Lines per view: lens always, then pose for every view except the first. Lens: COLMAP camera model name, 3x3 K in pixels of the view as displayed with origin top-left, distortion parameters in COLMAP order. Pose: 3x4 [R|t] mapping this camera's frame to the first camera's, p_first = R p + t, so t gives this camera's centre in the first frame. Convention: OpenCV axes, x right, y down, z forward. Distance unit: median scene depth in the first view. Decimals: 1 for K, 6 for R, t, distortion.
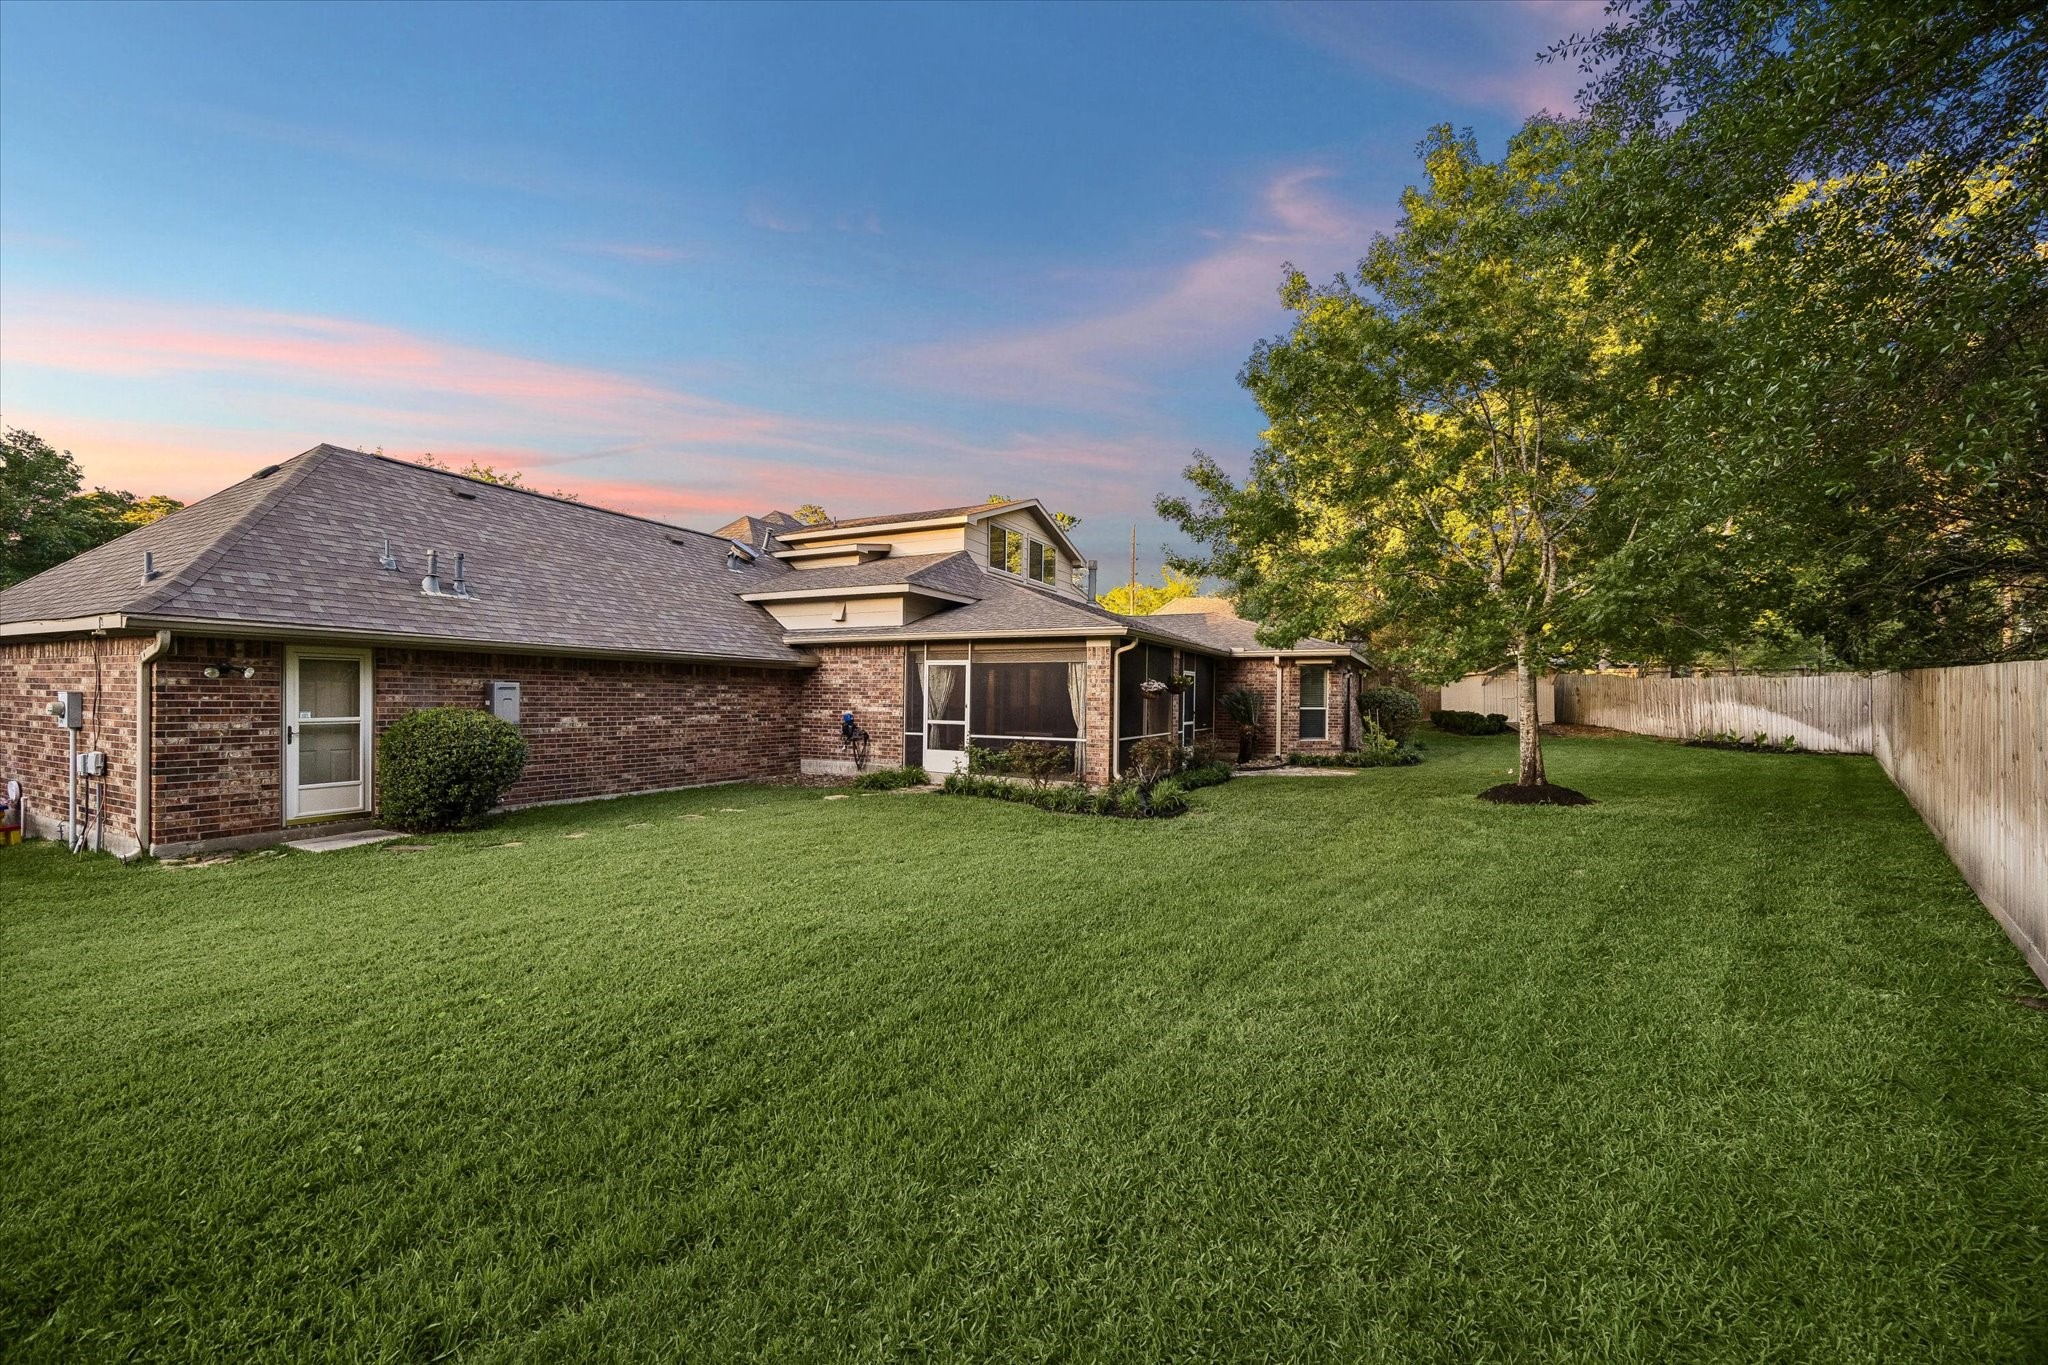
lens RADIAL K [[790.1, 0, 1015.6], [0, 790.1, 676.5], [0, 0, 1]] dist [-0.001134, -0.000087]
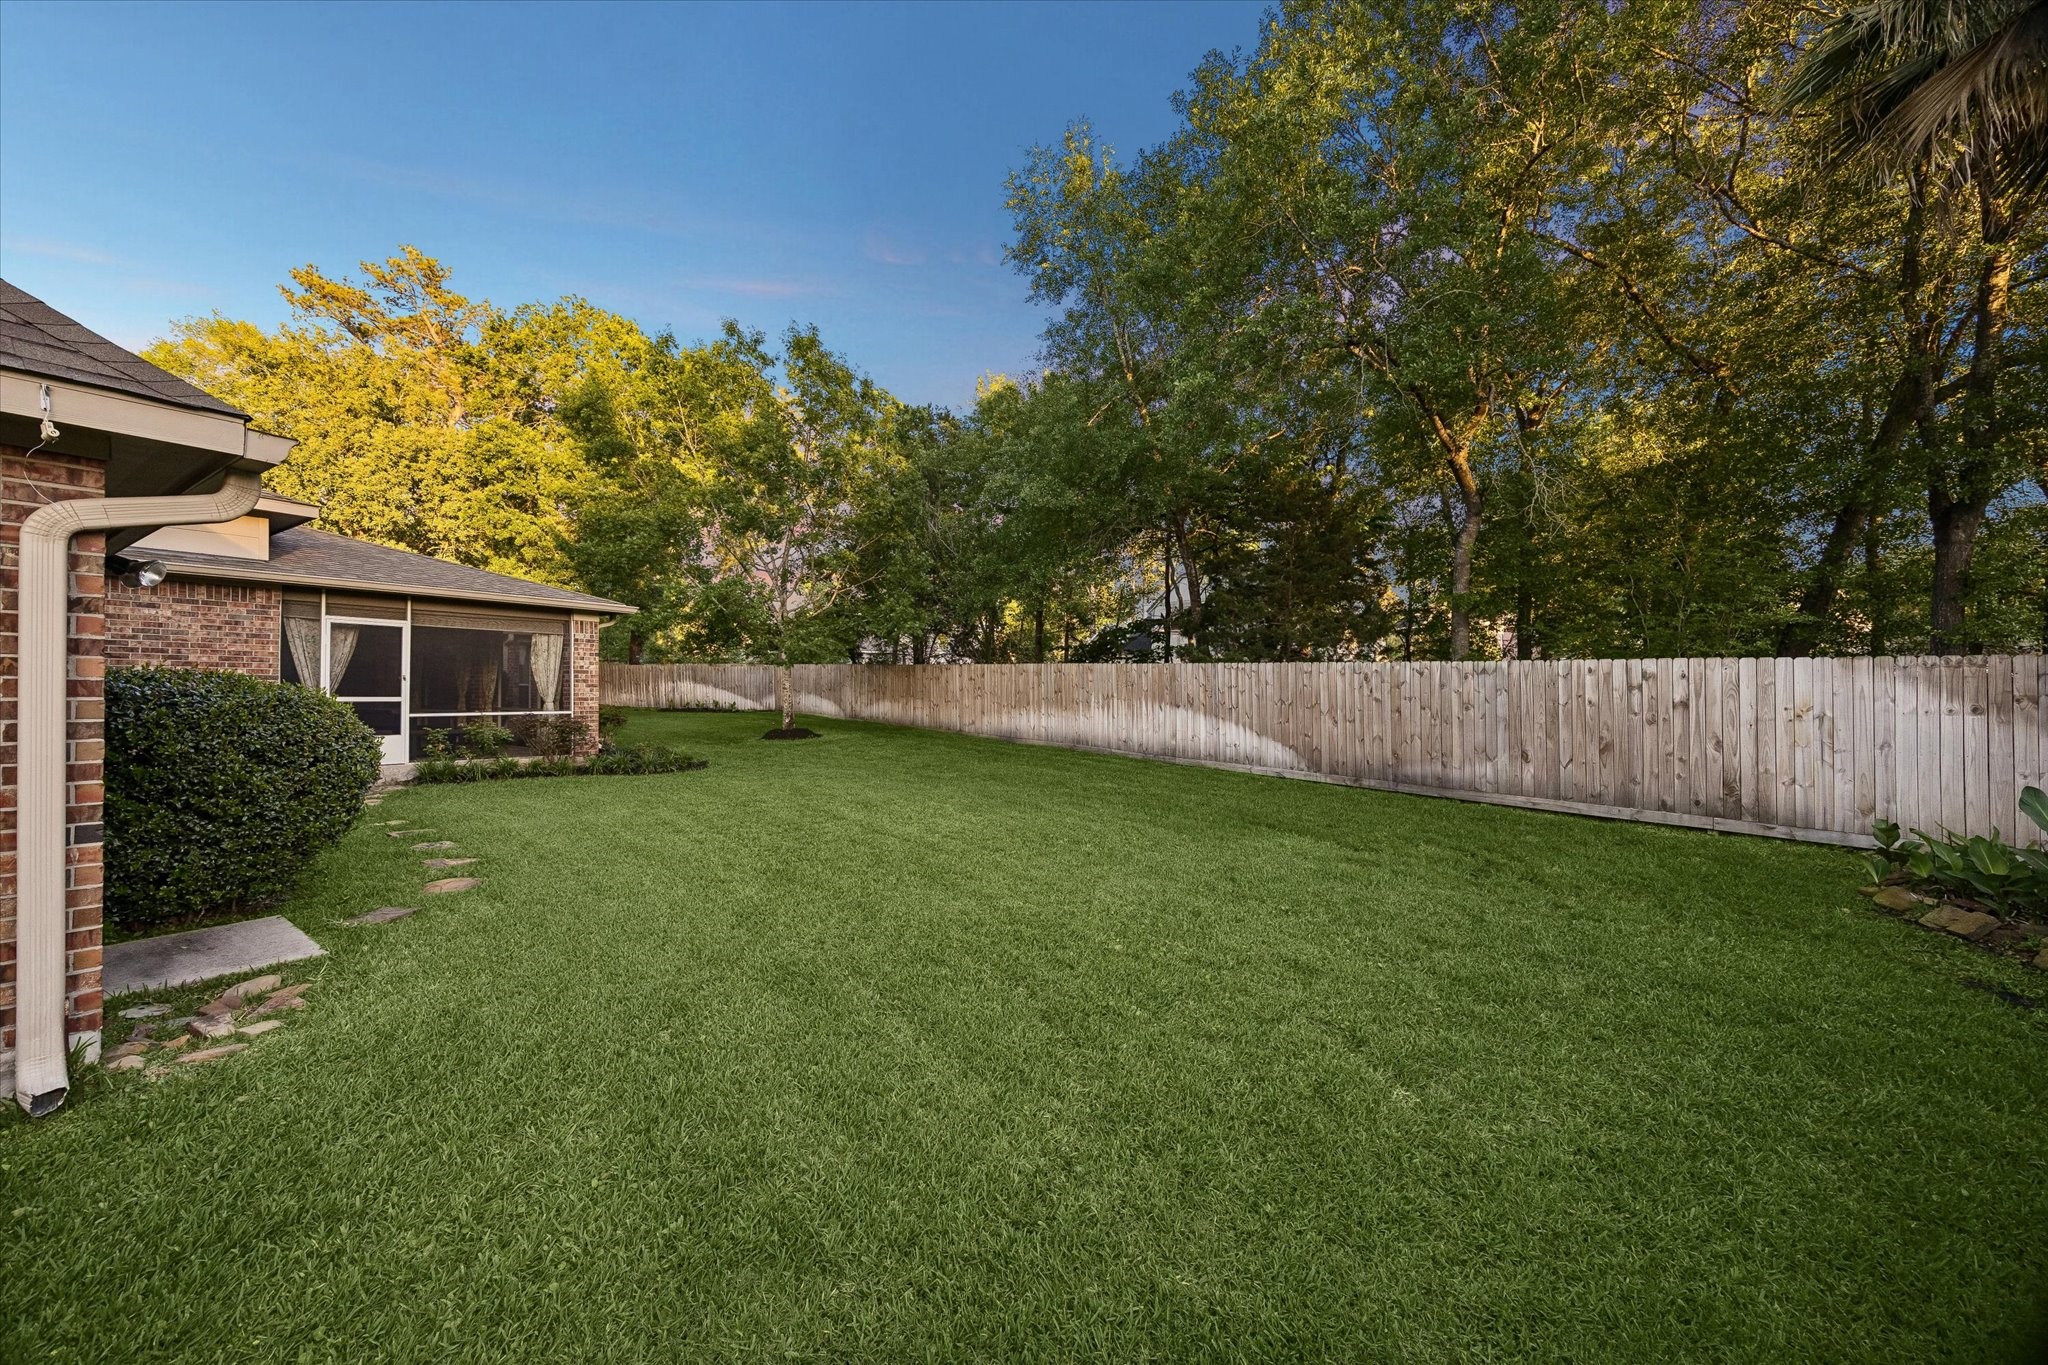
lens RADIAL K [[790.1, 0, 1015.6], [0, 790.1, 676.5], [0, 0, 1]] dist [-0.001134, -0.000087]
pose [[0.134705, 0.011067, 0.990824, -0.734680], [-0.028533, 0.999566, -0.007285, 0.022604], [-0.990475, -0.027289, 0.134962, 0.264267]]
